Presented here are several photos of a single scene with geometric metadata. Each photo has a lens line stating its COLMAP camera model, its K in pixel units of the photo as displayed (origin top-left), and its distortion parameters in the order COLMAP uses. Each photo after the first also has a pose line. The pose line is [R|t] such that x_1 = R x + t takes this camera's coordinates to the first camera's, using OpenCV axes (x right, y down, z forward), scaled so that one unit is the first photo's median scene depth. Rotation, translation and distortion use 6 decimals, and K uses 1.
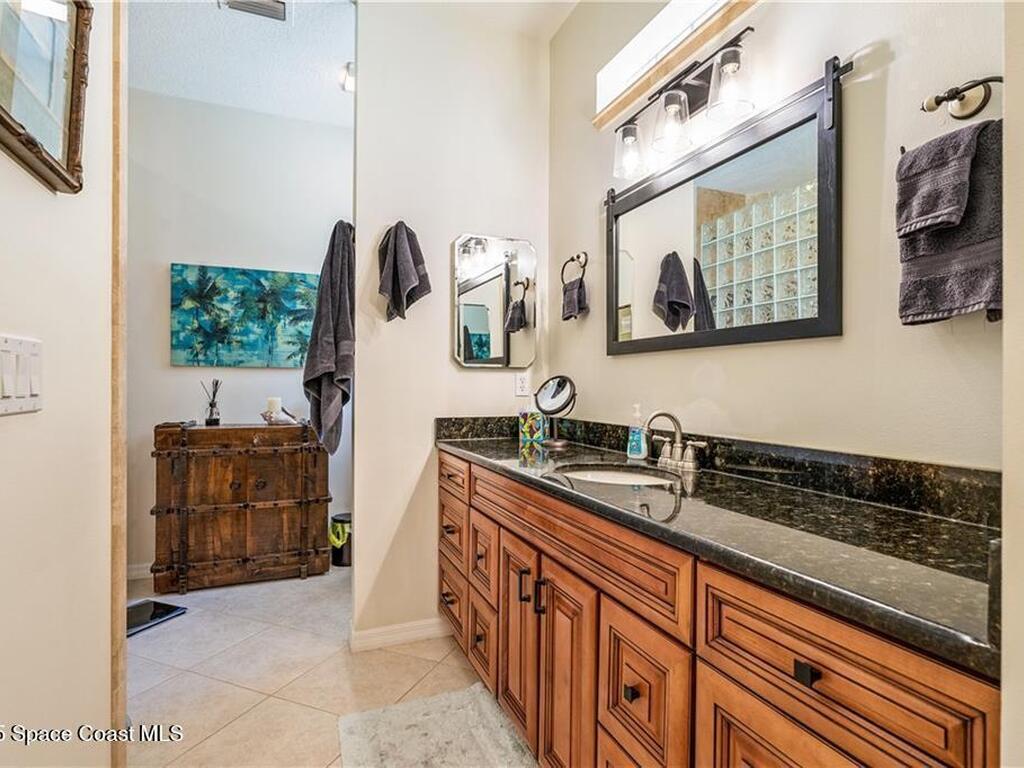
lens RADIAL K [[557.1, 0, 512.0], [0, 557.1, 384.0], [0, 0, 1]] dist [0.003084, 0.000481]
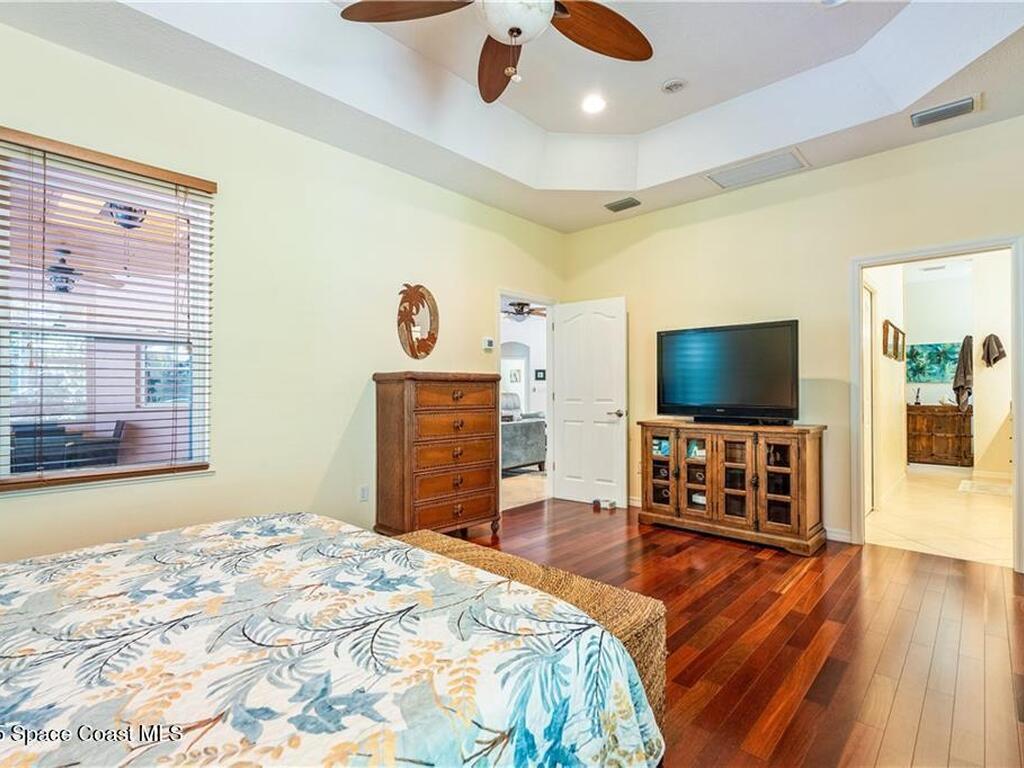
lens RADIAL K [[511.9, 0, 512.0], [0, 511.9, 384.0], [0, 0, 1]] dist [-0.003146, -0.000905]
pose [[0.420945, -0.013737, -0.906982, 0.883790], [0.006153, 0.999906, -0.012288, -0.007352], [0.907065, -0.000408, 0.420990, -1.829137]]
